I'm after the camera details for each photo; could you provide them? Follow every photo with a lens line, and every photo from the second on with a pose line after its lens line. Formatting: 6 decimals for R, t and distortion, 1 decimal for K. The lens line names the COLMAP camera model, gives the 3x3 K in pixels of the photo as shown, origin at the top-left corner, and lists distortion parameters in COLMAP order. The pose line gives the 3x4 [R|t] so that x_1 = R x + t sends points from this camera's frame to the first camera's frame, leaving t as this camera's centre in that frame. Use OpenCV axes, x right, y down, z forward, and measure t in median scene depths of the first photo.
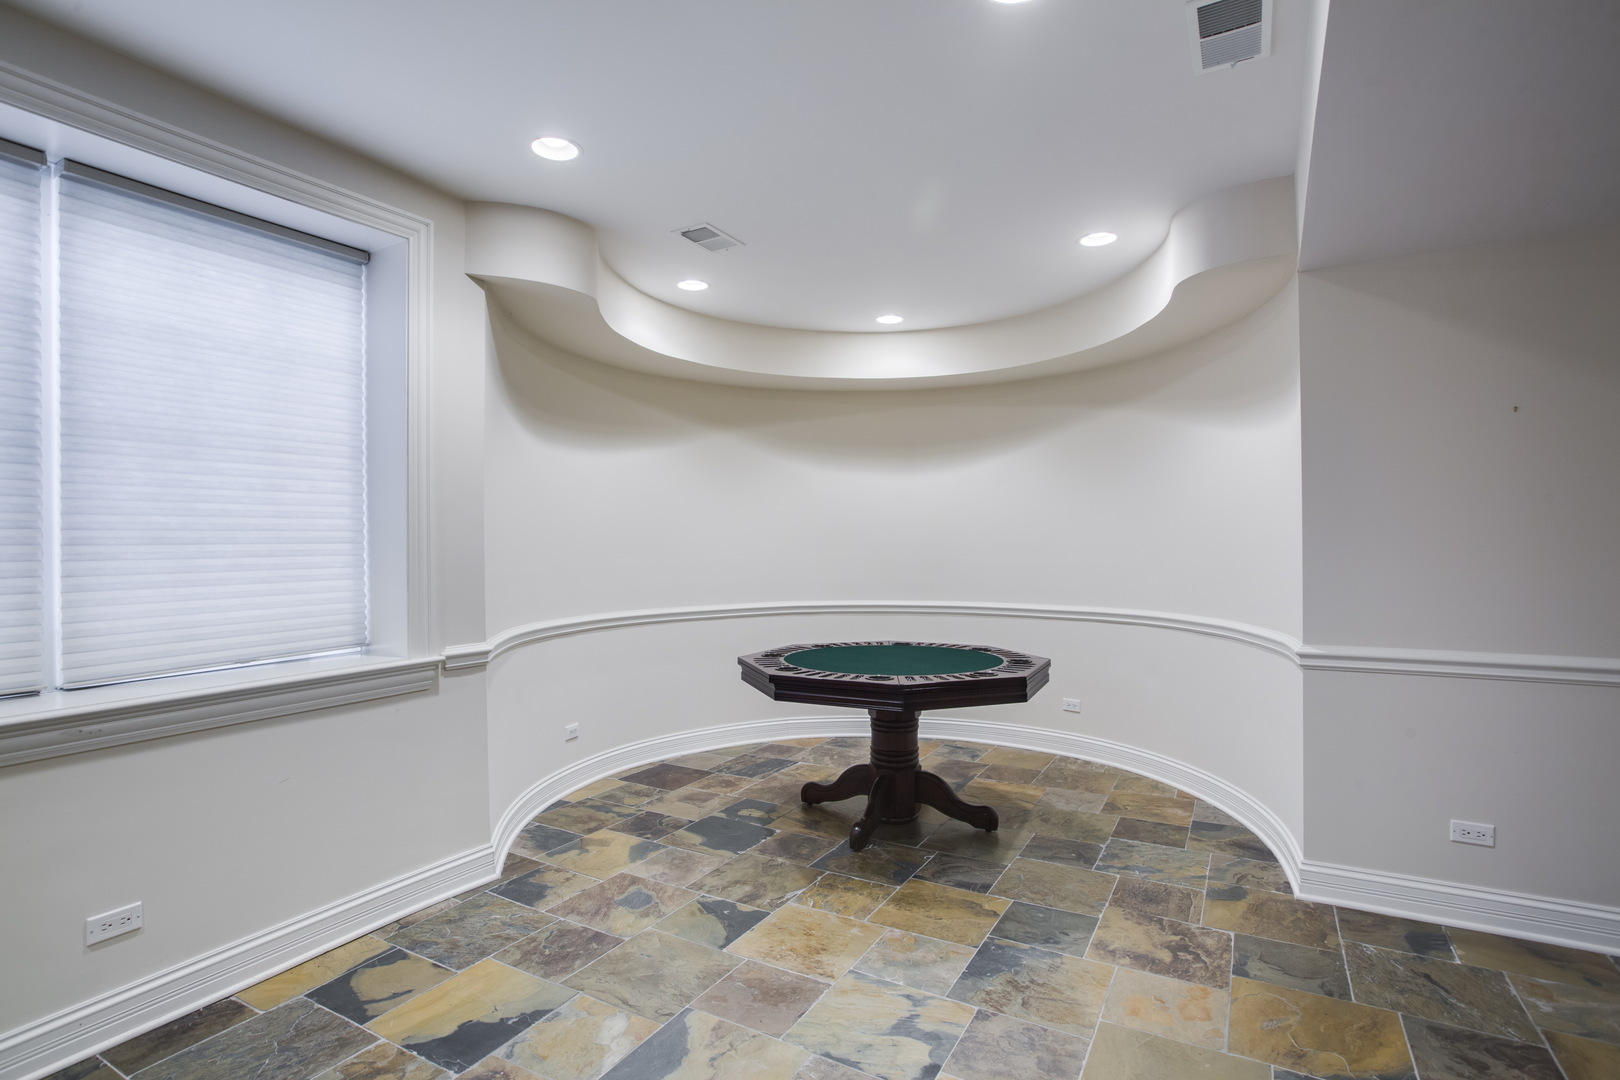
lens RADIAL K [[770.8, 0, 812.0], [0, 770.8, 543.1], [0, 0, 1]] dist [0.000777, 0.001305]
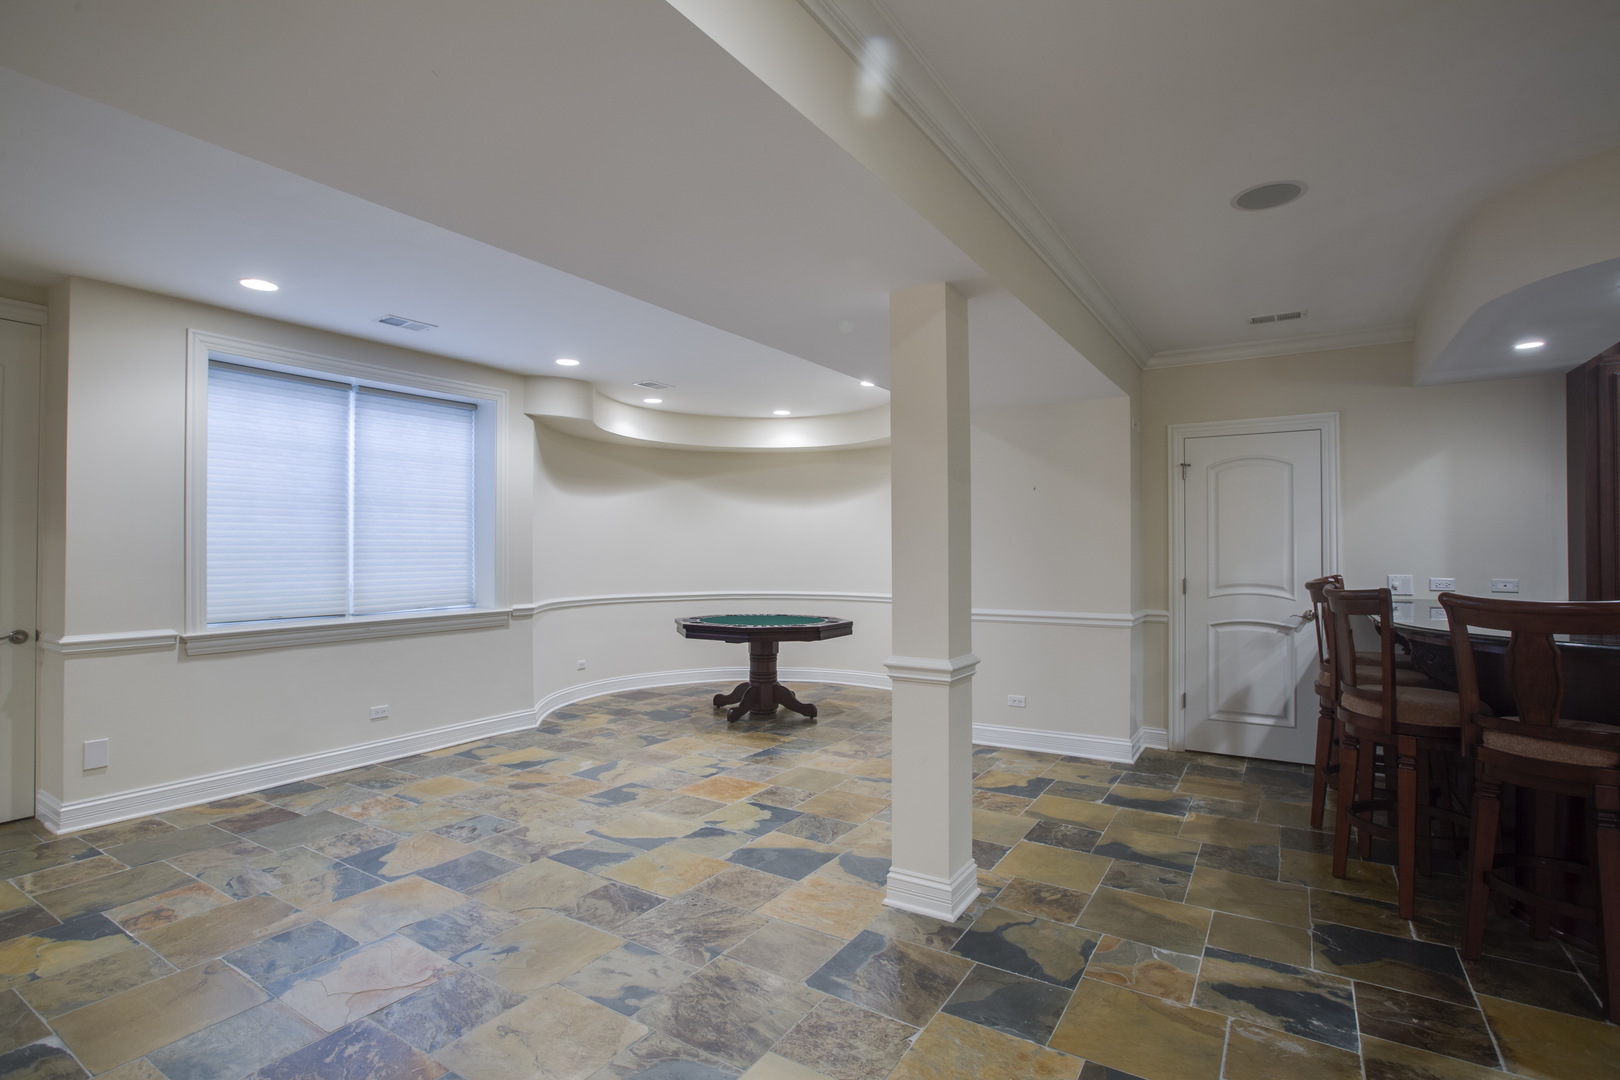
lens RADIAL K [[770.8, 0, 803.0], [0, 770.8, 545.4], [0, 0, 1]] dist [0.000777, 0.001305]
pose [[0.998294, 0.006346, -0.058035, 0.374814], [-0.006766, 0.999952, -0.007048, -0.007566], [0.057987, 0.007429, 0.998290, -0.915861]]
